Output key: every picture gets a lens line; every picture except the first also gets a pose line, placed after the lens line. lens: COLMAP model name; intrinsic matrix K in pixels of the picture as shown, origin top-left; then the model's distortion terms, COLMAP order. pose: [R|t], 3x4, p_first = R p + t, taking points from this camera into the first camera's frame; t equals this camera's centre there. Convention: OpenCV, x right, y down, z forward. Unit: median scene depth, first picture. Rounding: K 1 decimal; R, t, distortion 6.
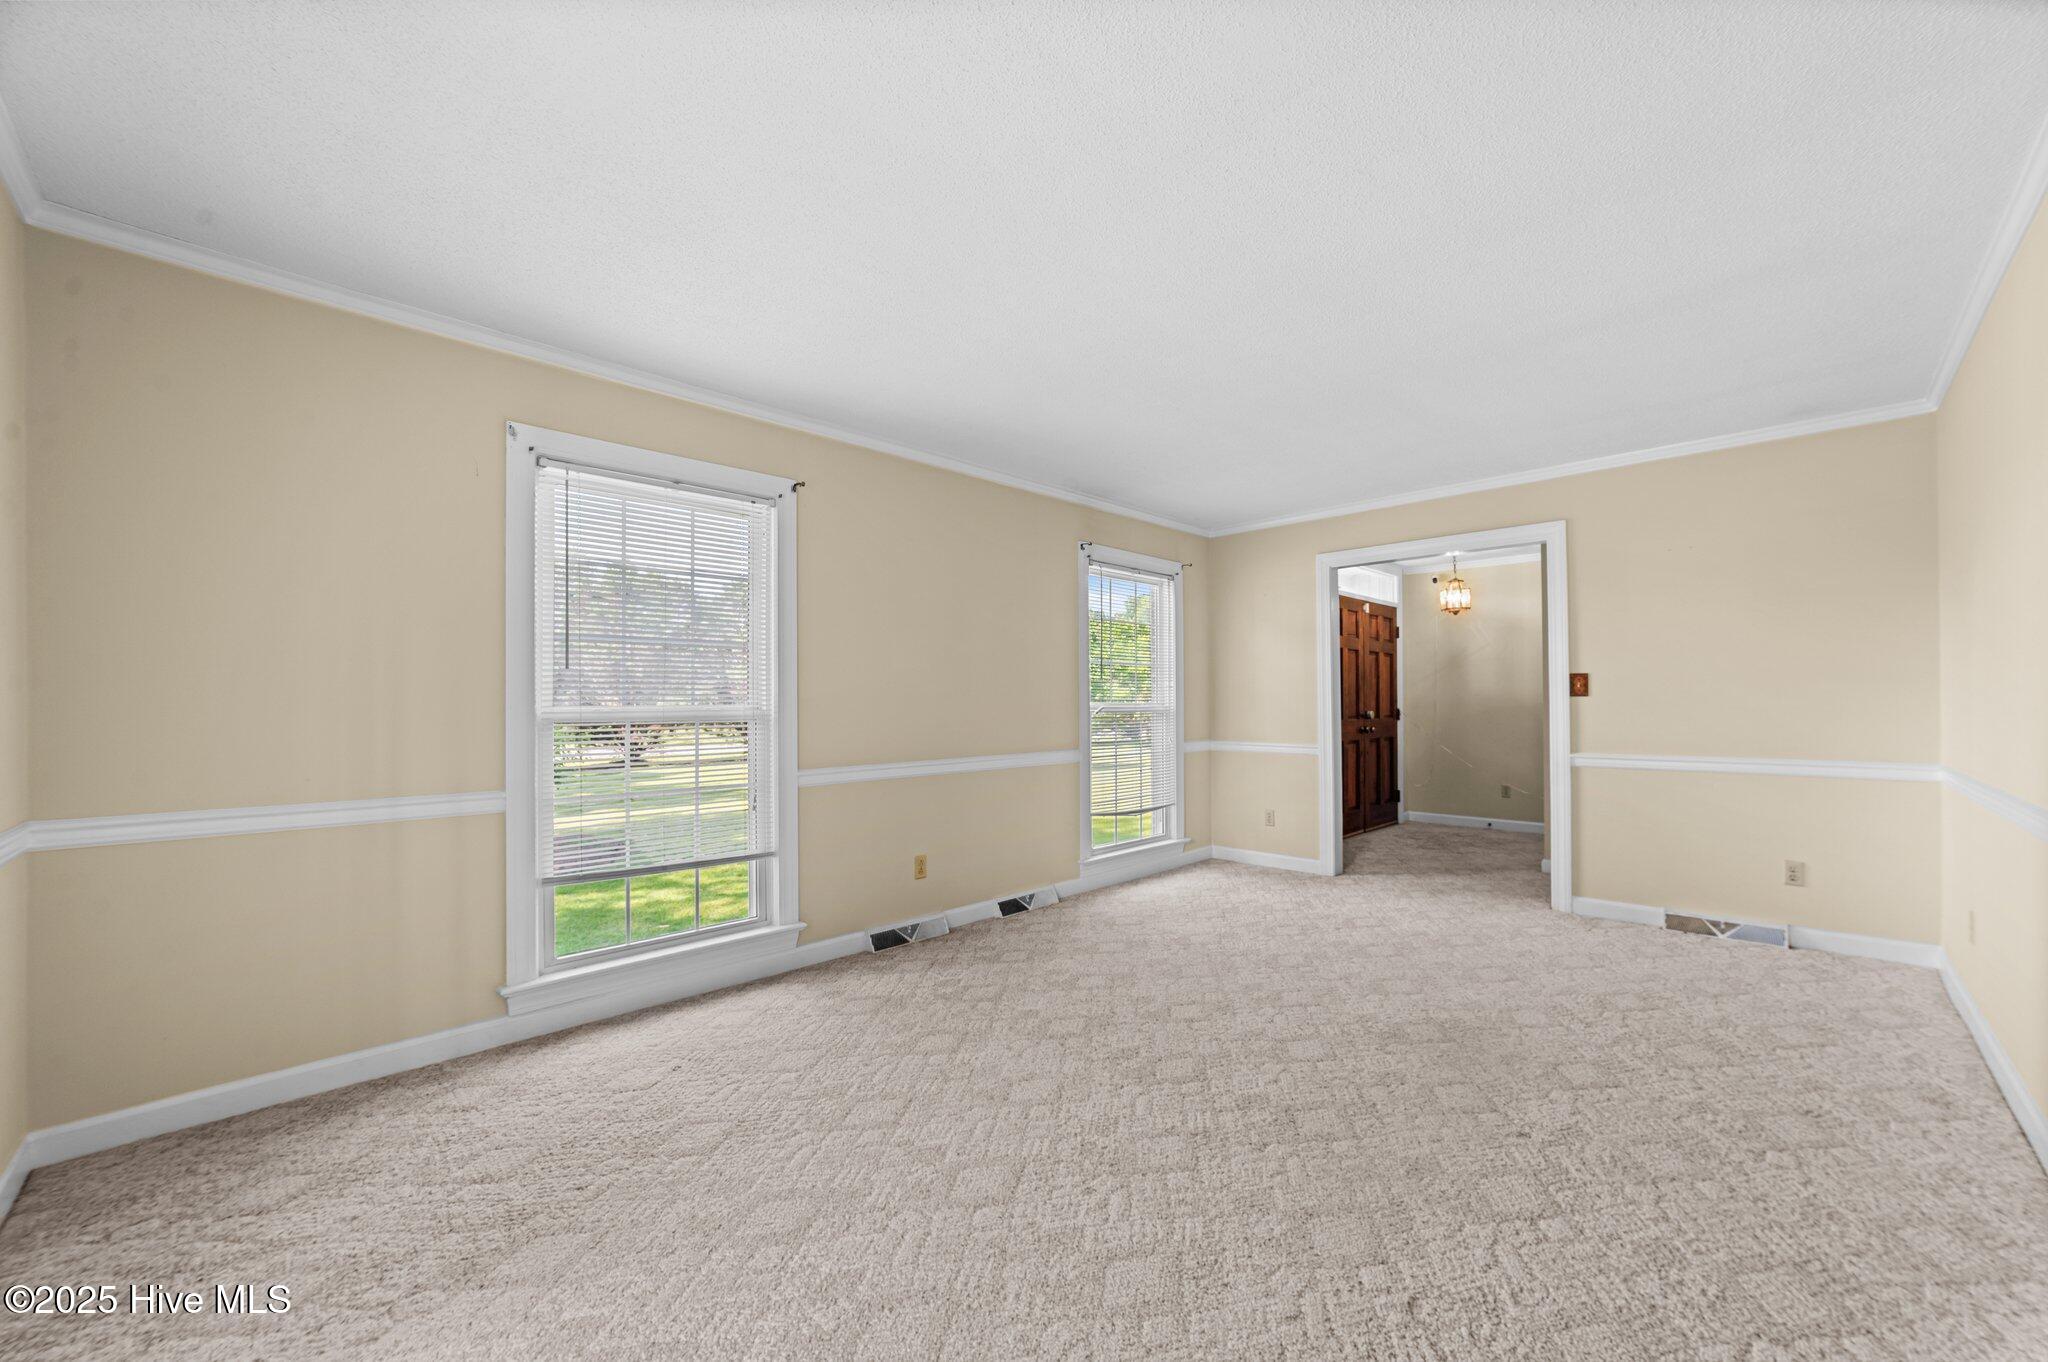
lens RADIAL K [[785.4, 0, 1029.7], [0, 785.4, 694.1], [0, 0, 1]] dist [-0.002935, 0.000098]
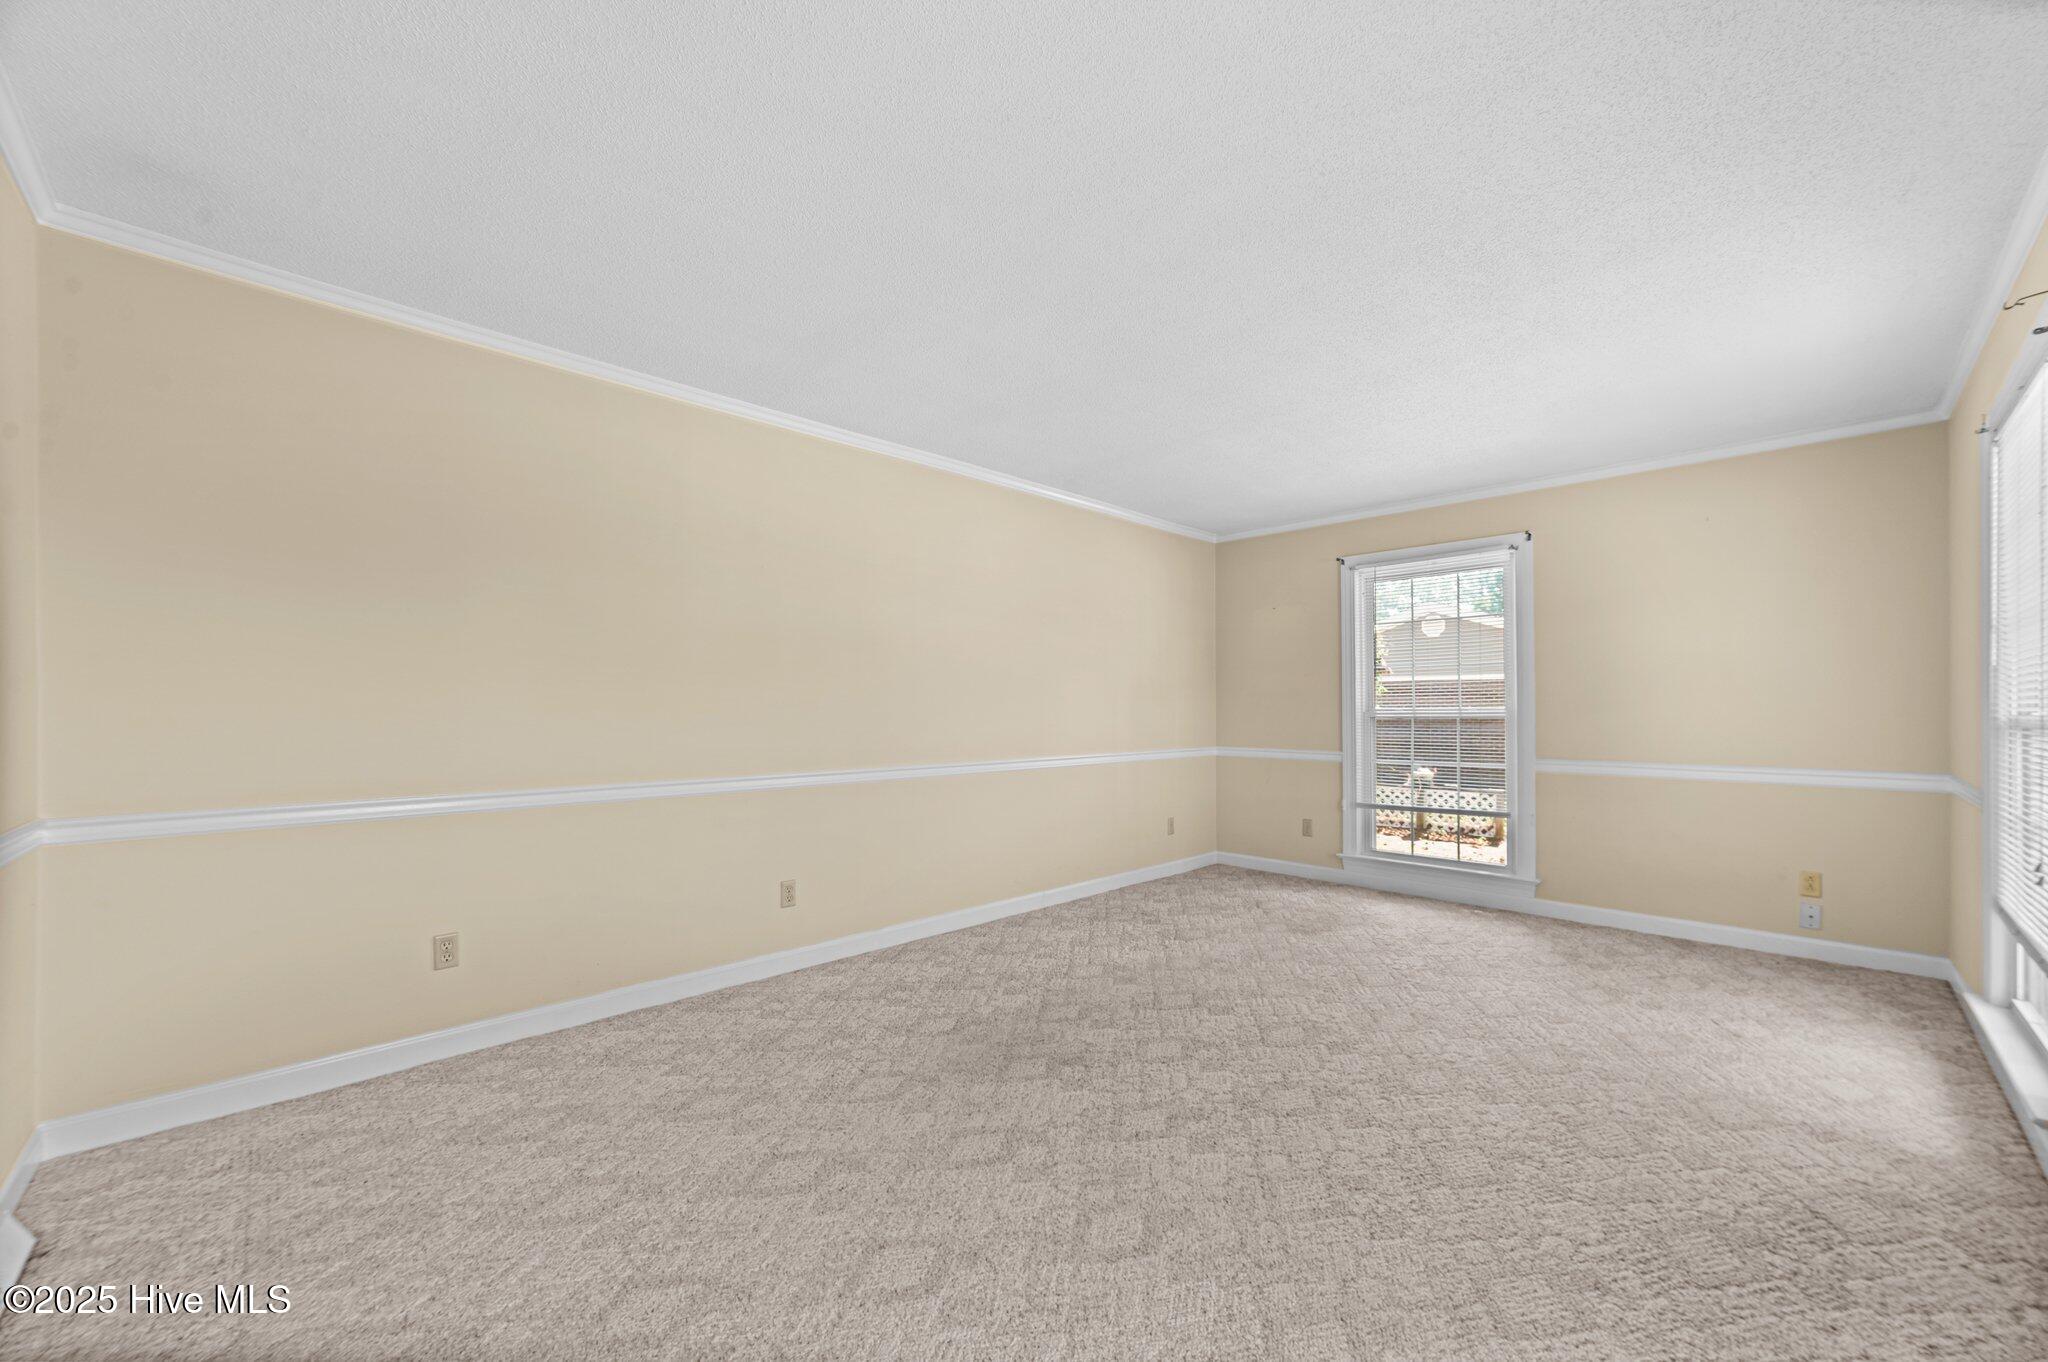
lens RADIAL K [[785.4, 0, 1018.0], [0, 785.4, 700.4], [0, 0, 1]] dist [-0.002935, 0.000098]
pose [[-0.999731, 0.004622, 0.022739, 0.527554], [0.004116, 0.999744, -0.022257, 0.020837], [-0.022837, -0.022158, -0.999494, 2.079802]]
